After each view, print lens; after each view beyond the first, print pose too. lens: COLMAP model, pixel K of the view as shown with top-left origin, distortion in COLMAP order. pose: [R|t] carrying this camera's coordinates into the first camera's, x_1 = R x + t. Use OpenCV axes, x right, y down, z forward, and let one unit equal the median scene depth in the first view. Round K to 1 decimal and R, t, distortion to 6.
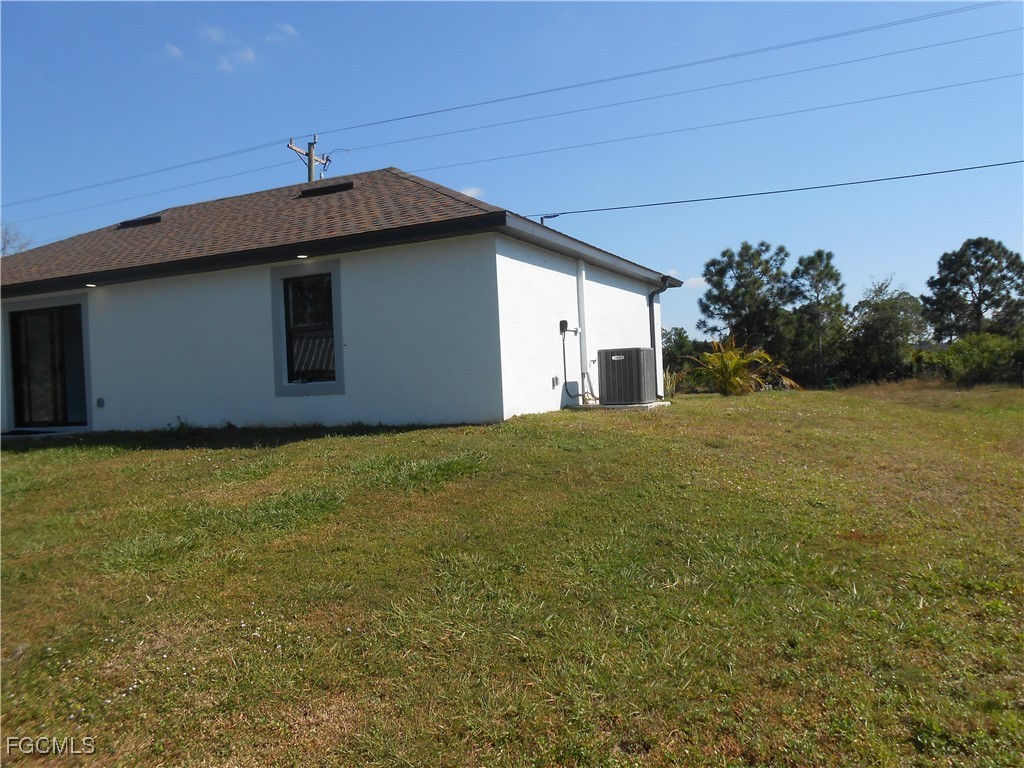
lens RADIAL K [[798.1, 0, 511.7], [0, 798.1, 380.7], [0, 0, 1]] dist [-0.027182, 0.033226]
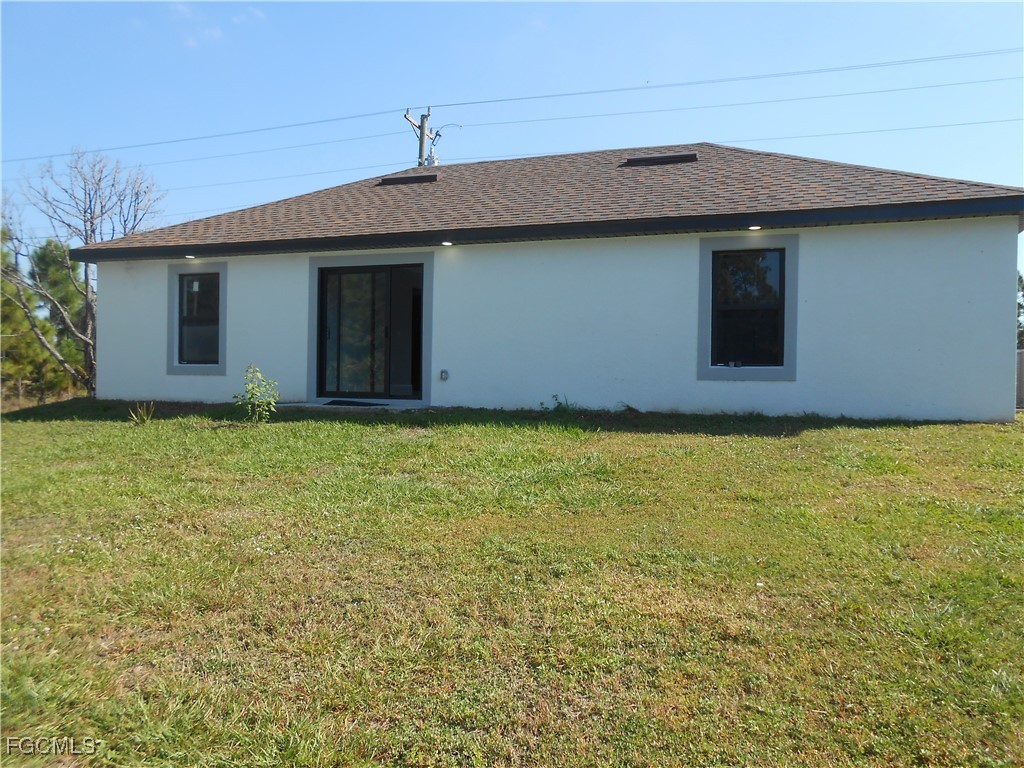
lens RADIAL K [[798.1, 0, 512.2], [0, 798.1, 387.0], [0, 0, 1]] dist [-0.027182, 0.033226]
pose [[0.994890, 0.057505, 0.082984, -0.512226], [-0.058326, 0.998270, 0.007491, 0.029473], [-0.082410, -0.012293, 0.996523, 0.097365]]
